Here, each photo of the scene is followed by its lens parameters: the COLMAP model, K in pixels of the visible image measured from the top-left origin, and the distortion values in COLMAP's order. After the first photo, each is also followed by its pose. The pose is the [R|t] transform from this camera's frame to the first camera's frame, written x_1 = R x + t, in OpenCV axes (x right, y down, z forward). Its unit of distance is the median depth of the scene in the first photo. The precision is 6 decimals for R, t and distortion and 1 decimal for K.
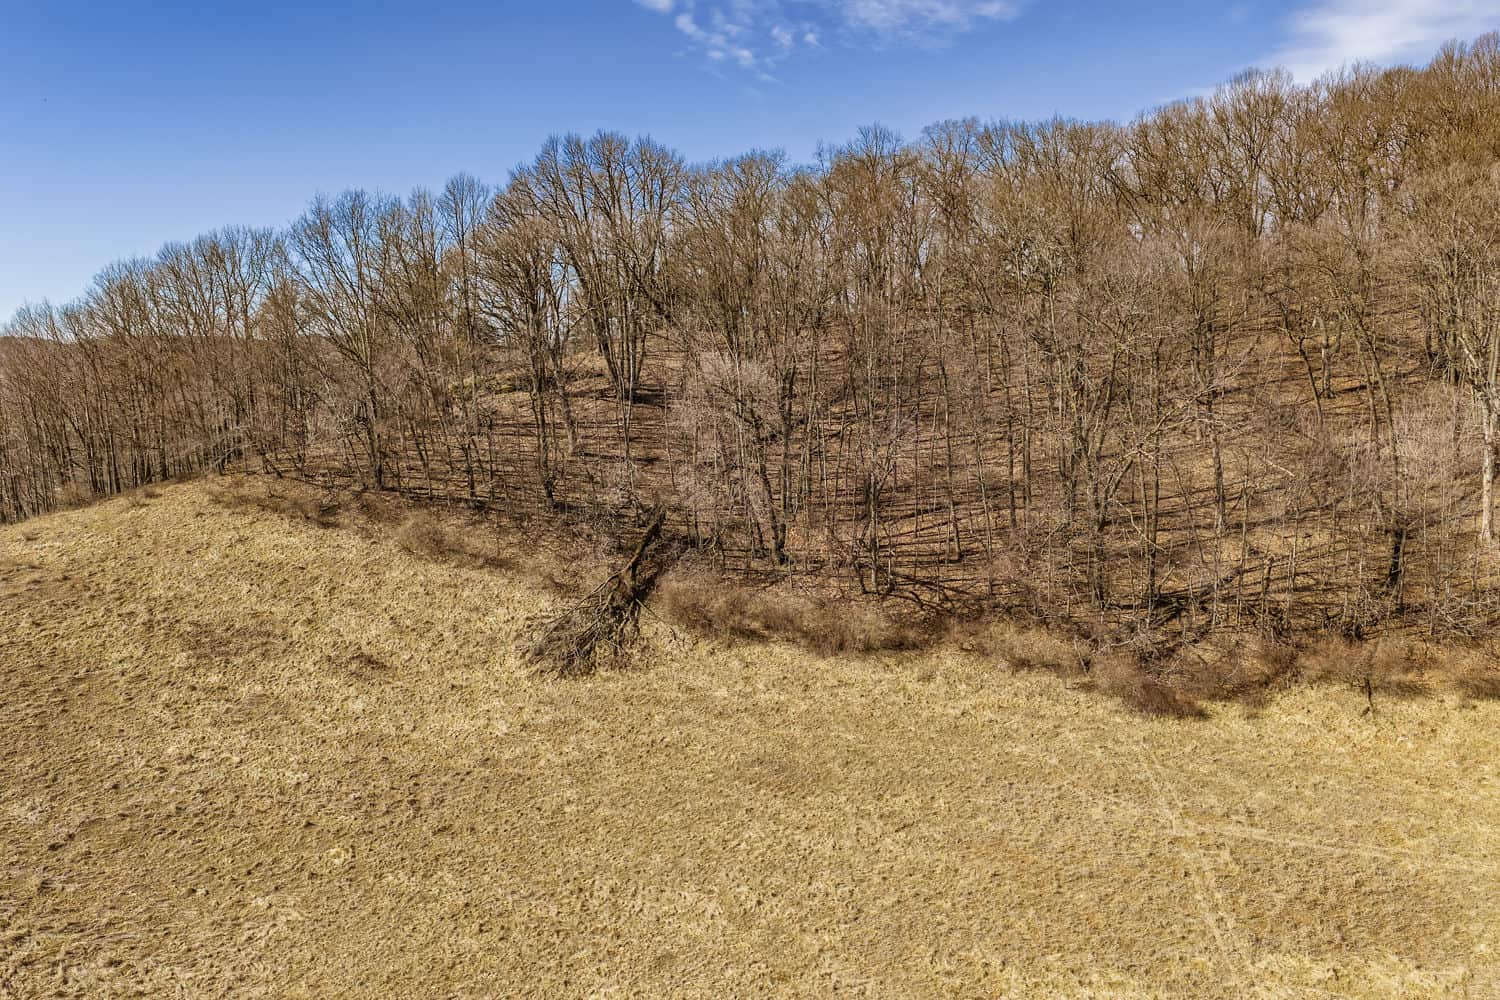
lens RADIAL K [[1239.8, 0, 755.9], [0, 1239.8, 497.9], [0, 0, 1]] dist [0.013583, -0.025484]
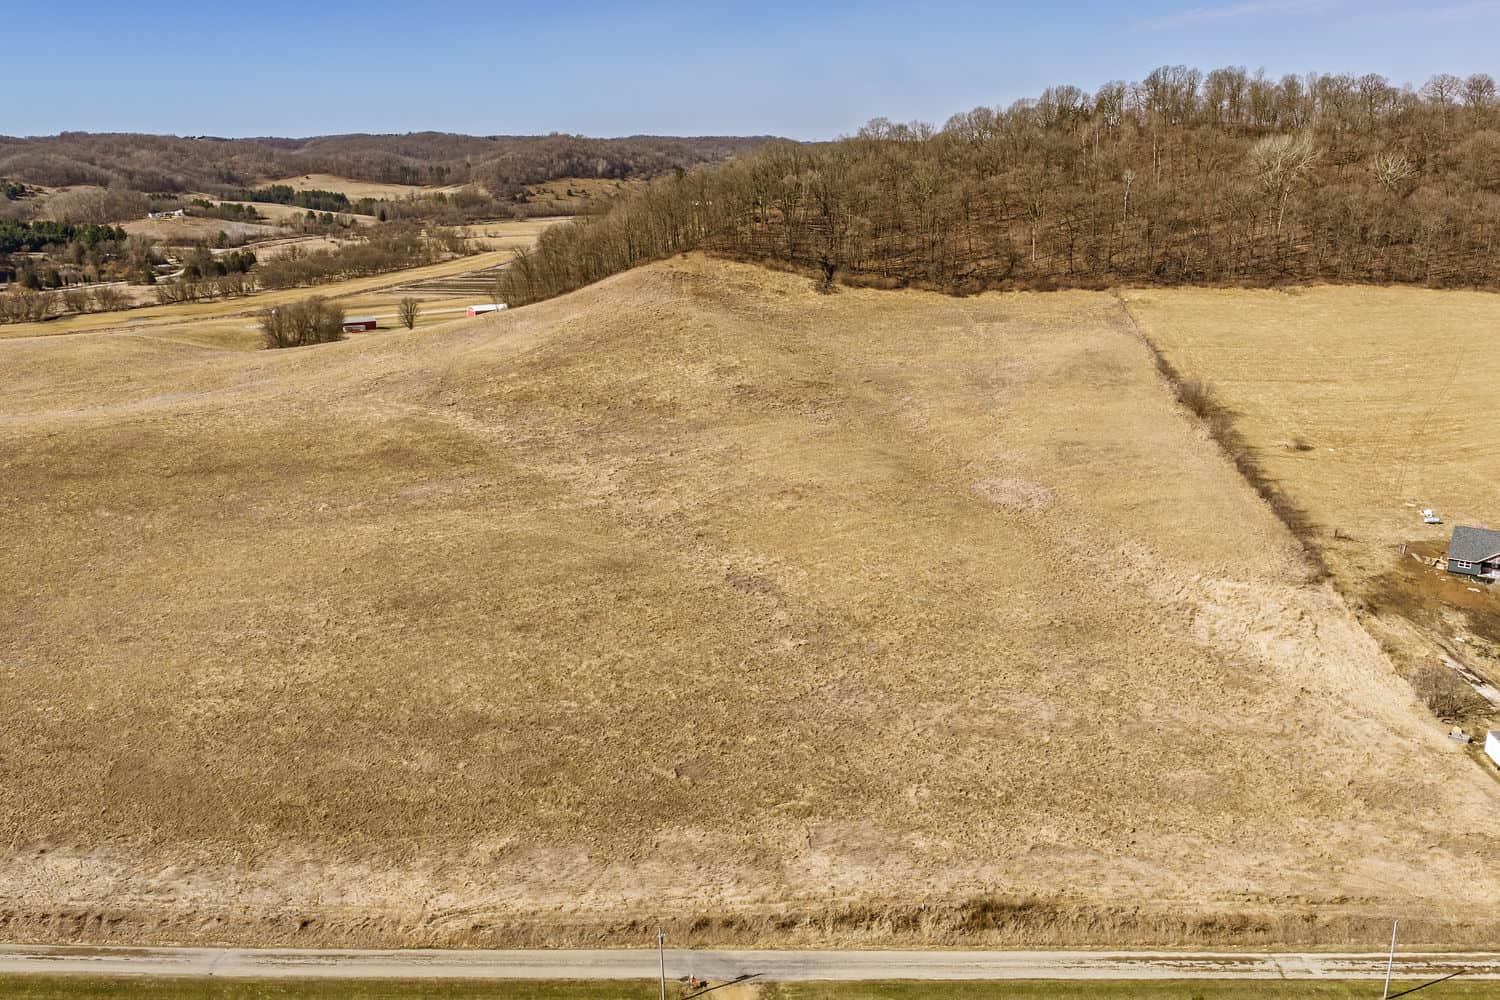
lens RADIAL K [[1239.8, 0, 758.5], [0, 1239.8, 504.1], [0, 0, 1]] dist [0.013583, -0.025484]
pose [[0.979967, -0.051608, 0.192357, -1.196187], [0.018504, 0.985258, 0.170069, 0.120003], [-0.198298, -0.163102, 0.966476, -3.091487]]
